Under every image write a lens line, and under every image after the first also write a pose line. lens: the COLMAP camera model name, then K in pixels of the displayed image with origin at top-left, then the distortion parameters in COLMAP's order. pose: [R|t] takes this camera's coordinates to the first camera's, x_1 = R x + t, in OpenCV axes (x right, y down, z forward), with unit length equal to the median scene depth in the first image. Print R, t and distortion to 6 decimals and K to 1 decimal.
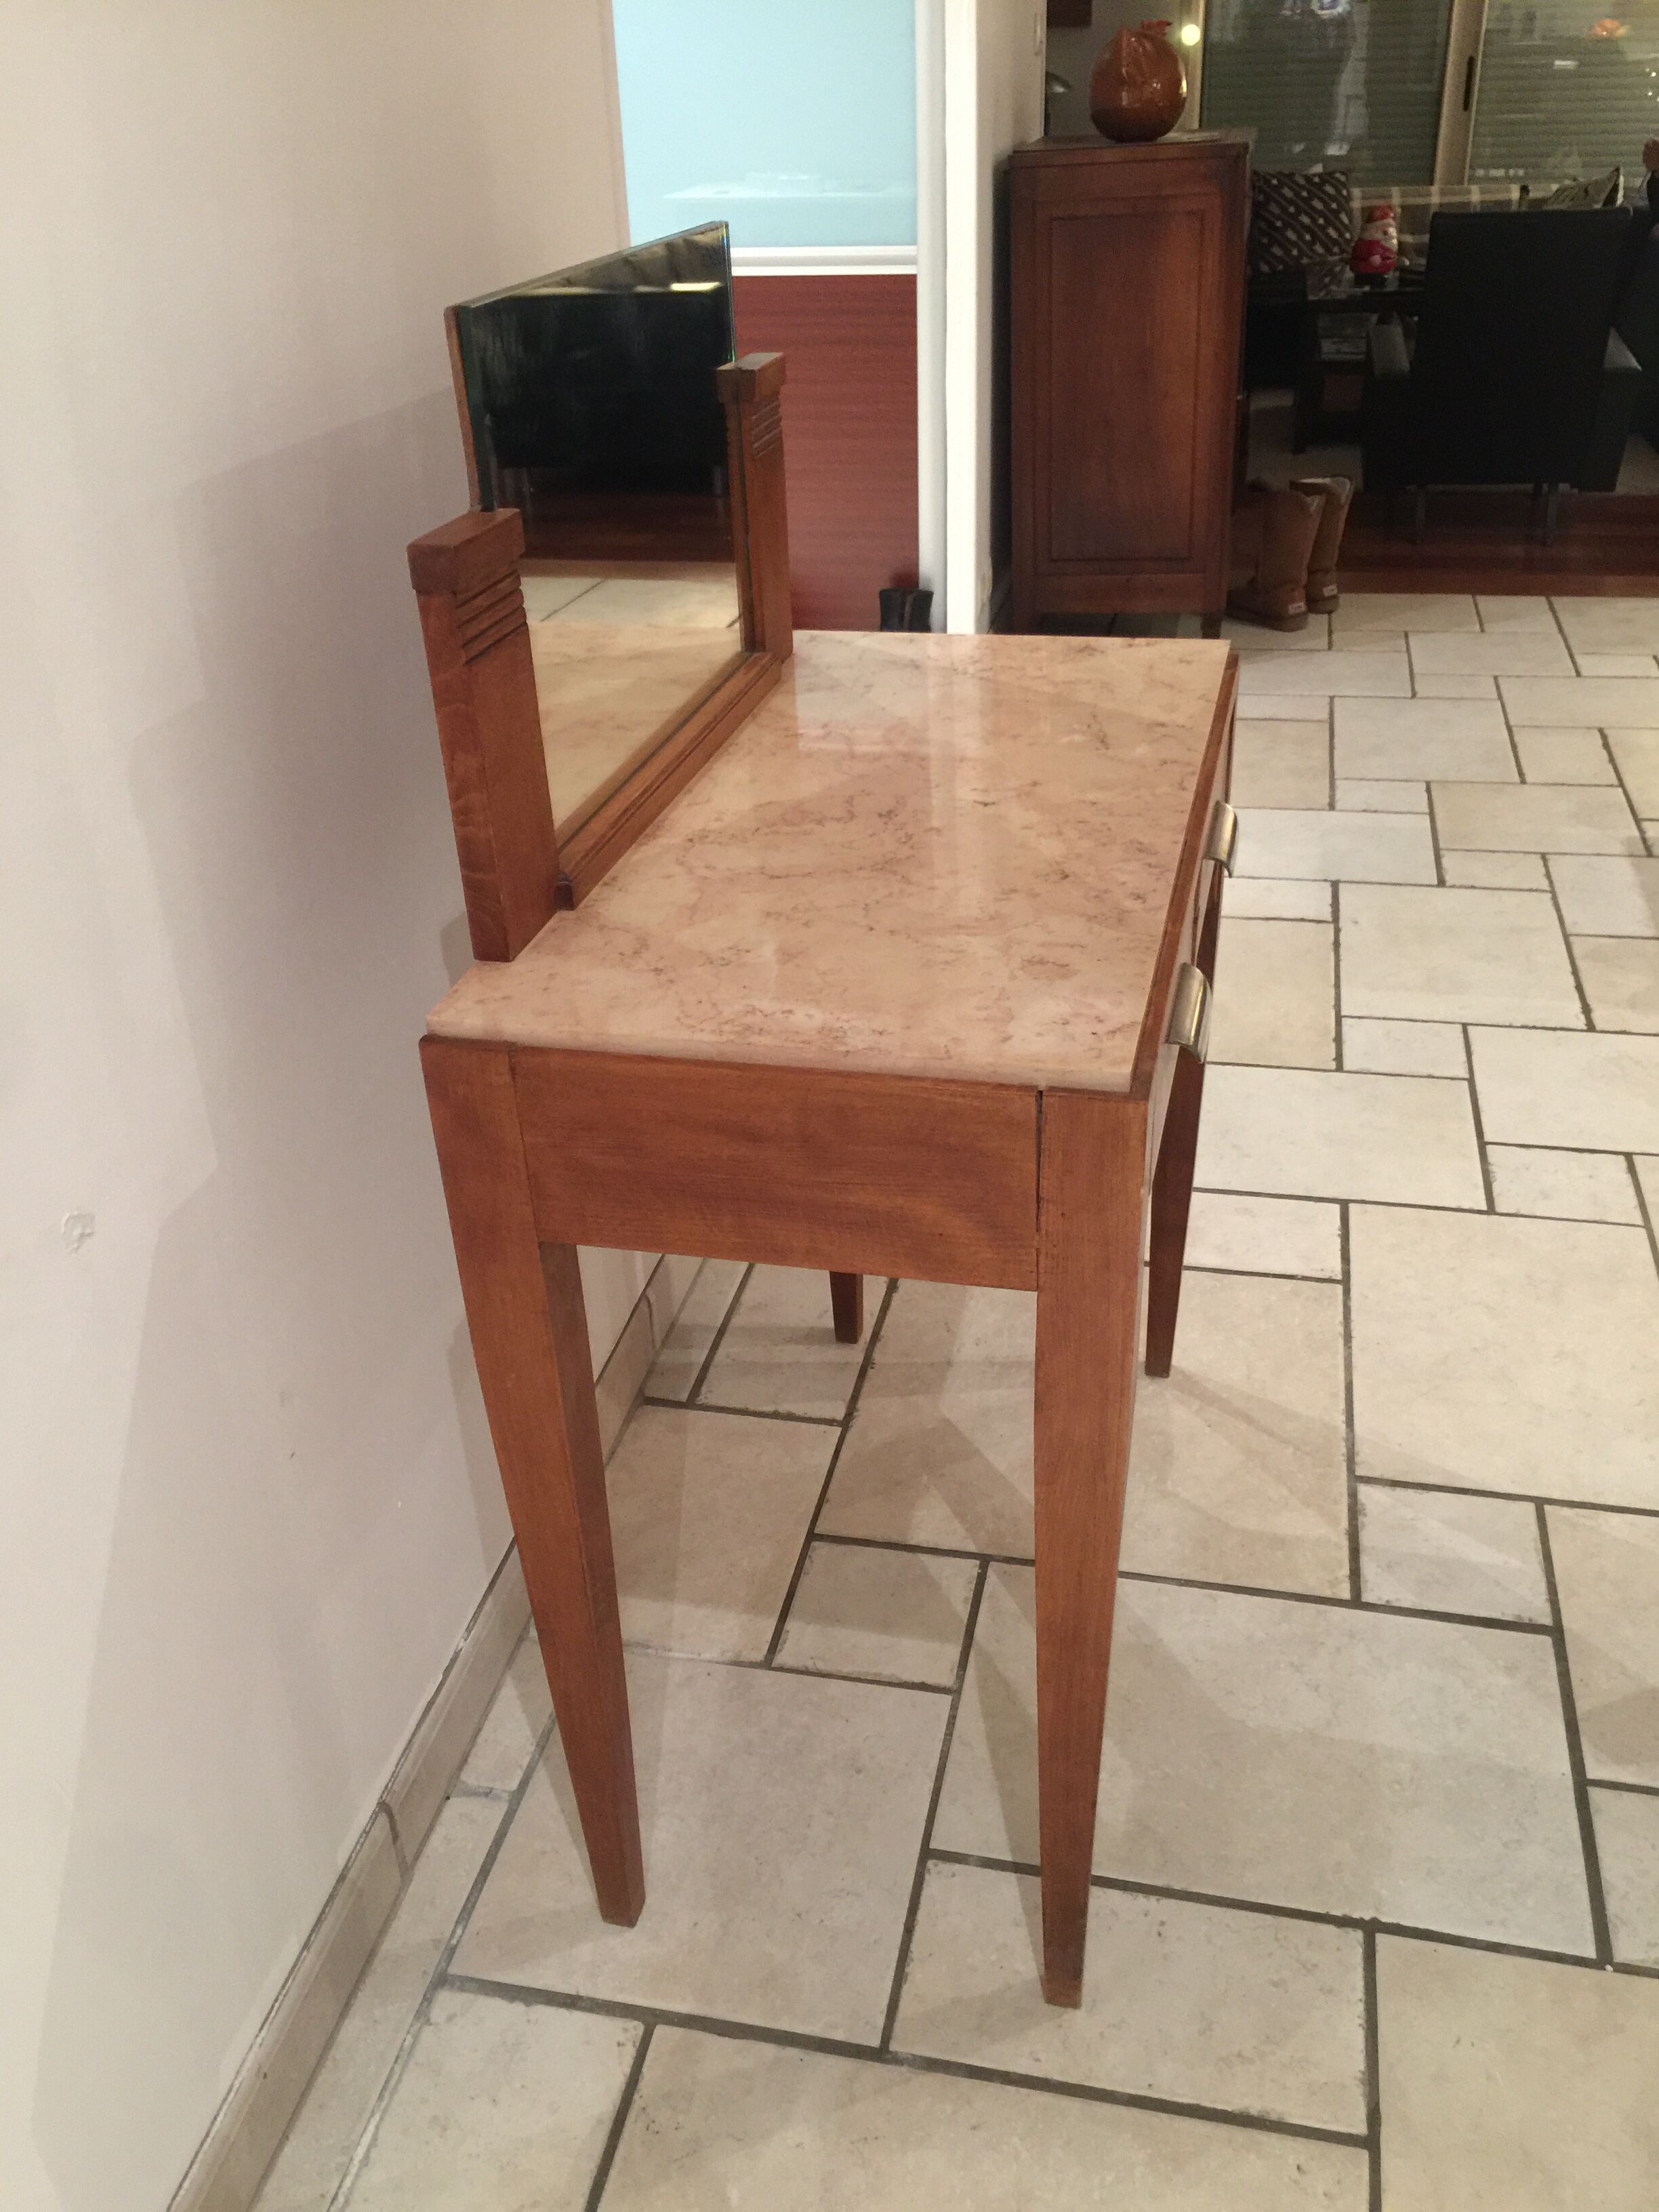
lens RADIAL K [[1896.8, 0, 833.1], [0, 1896.8, 1097.3], [0, 0, 1]] dist [0.082630, -0.096365]
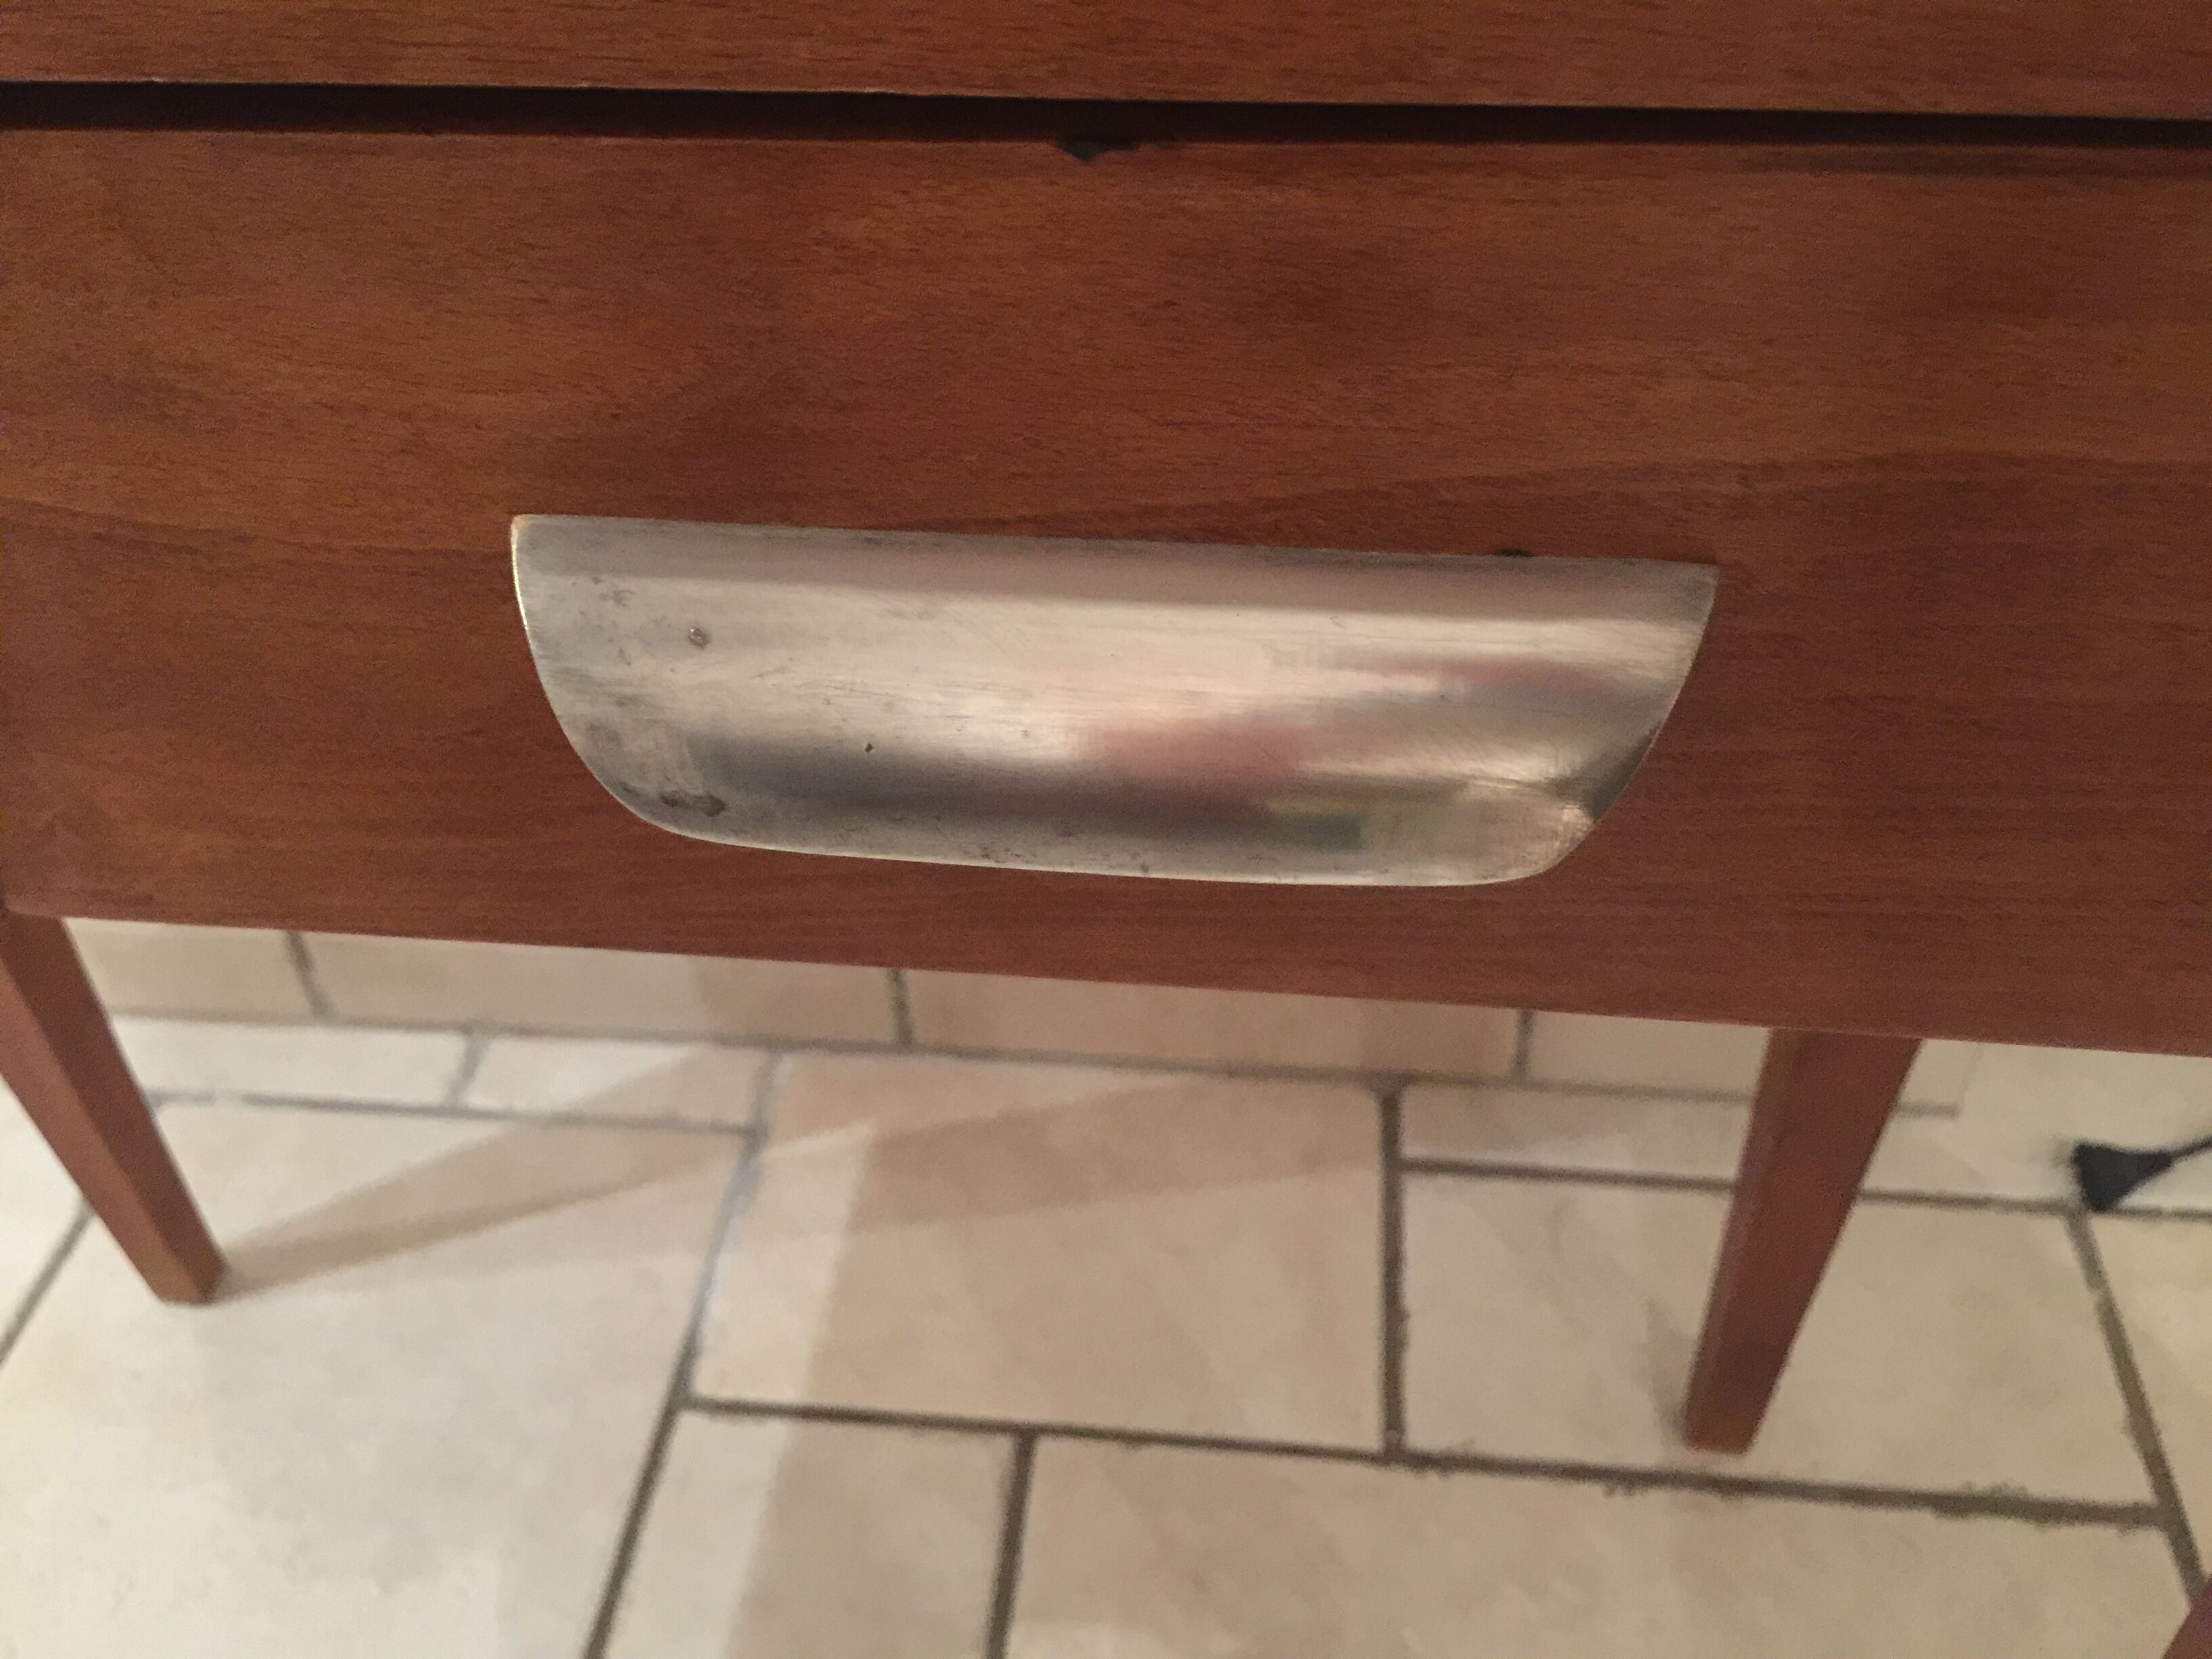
lens RADIAL K [[1949.9, 0, 1095.4], [0, 1949.9, 849.9], [0, 0, 1]] dist [0.075125, -0.118297]
pose [[0.108488, 0.683409, -0.721929, 0.296321], [-0.460027, 0.678292, 0.572970, -0.195466], [0.881252, 0.269946, 0.387973, 0.923853]]
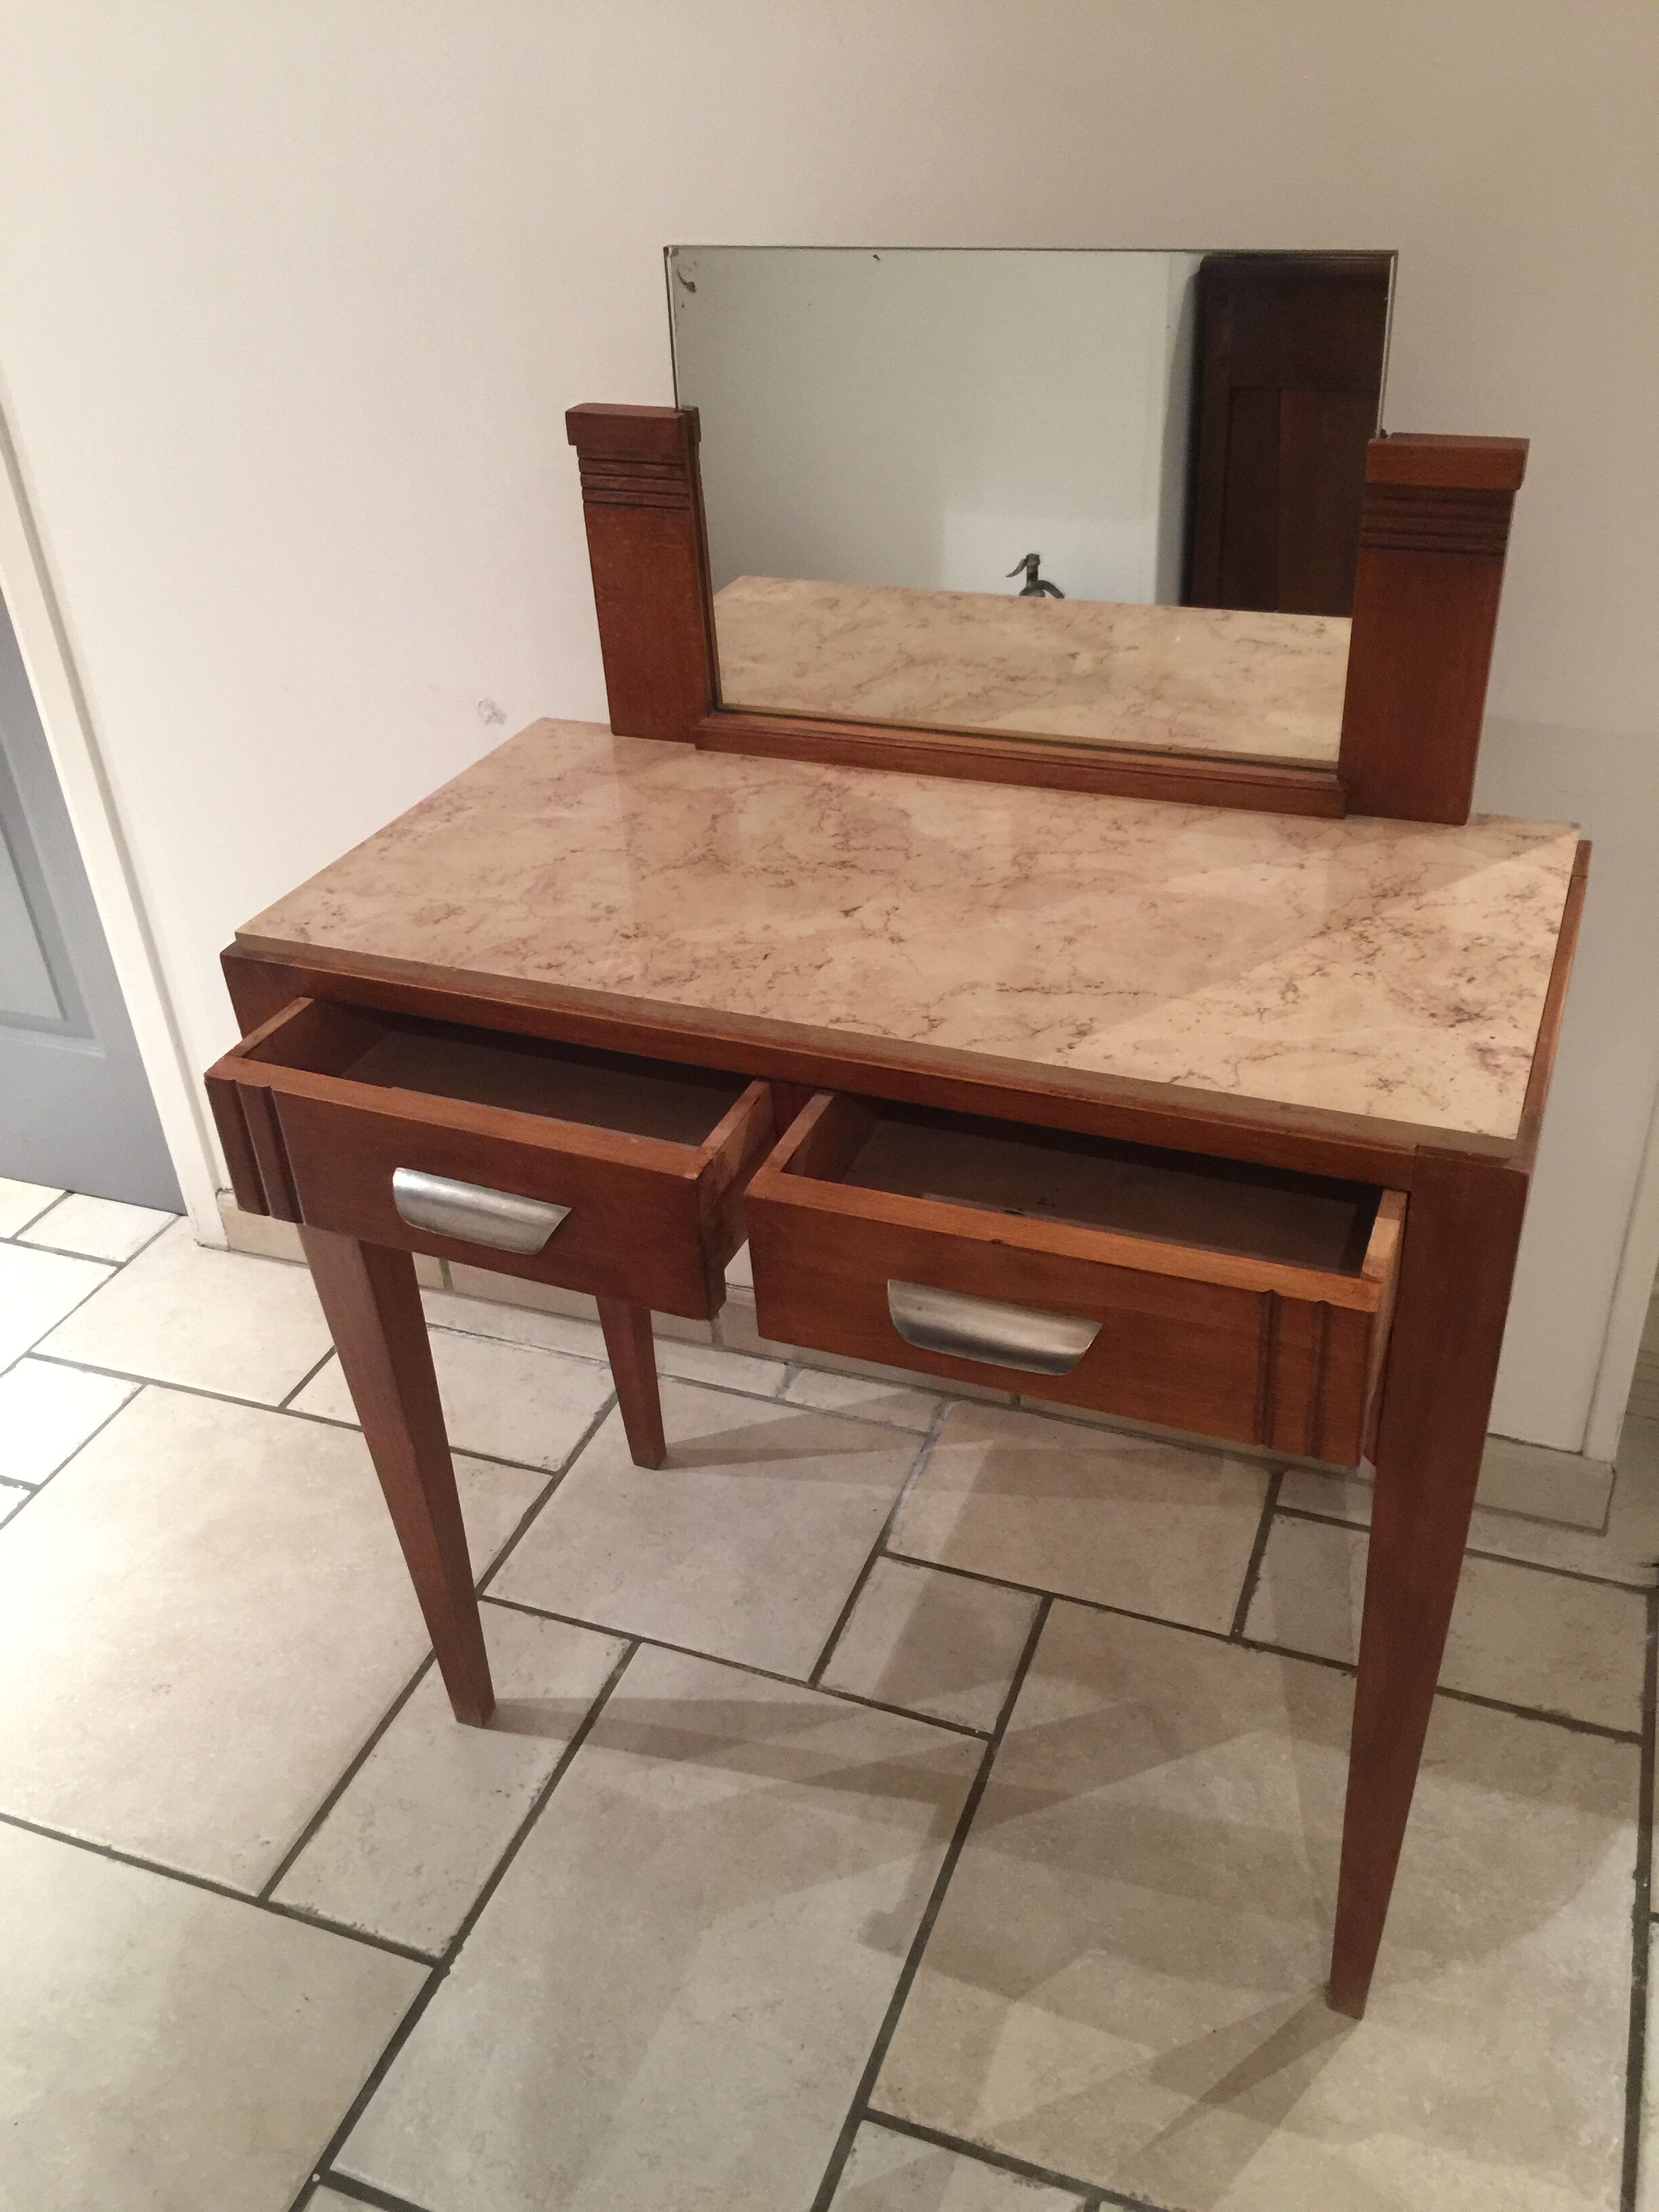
lens RADIAL K [[1896.8, 0, 833.1], [0, 1896.8, 1097.3], [0, 0, 1]] dist [0.082630, -0.096365]
pose [[-0.148300, 0.569381, -0.808587, 0.755448], [-0.427787, 0.700239, 0.571545, -0.529487], [0.891631, 0.430663, 0.139728, 0.781806]]
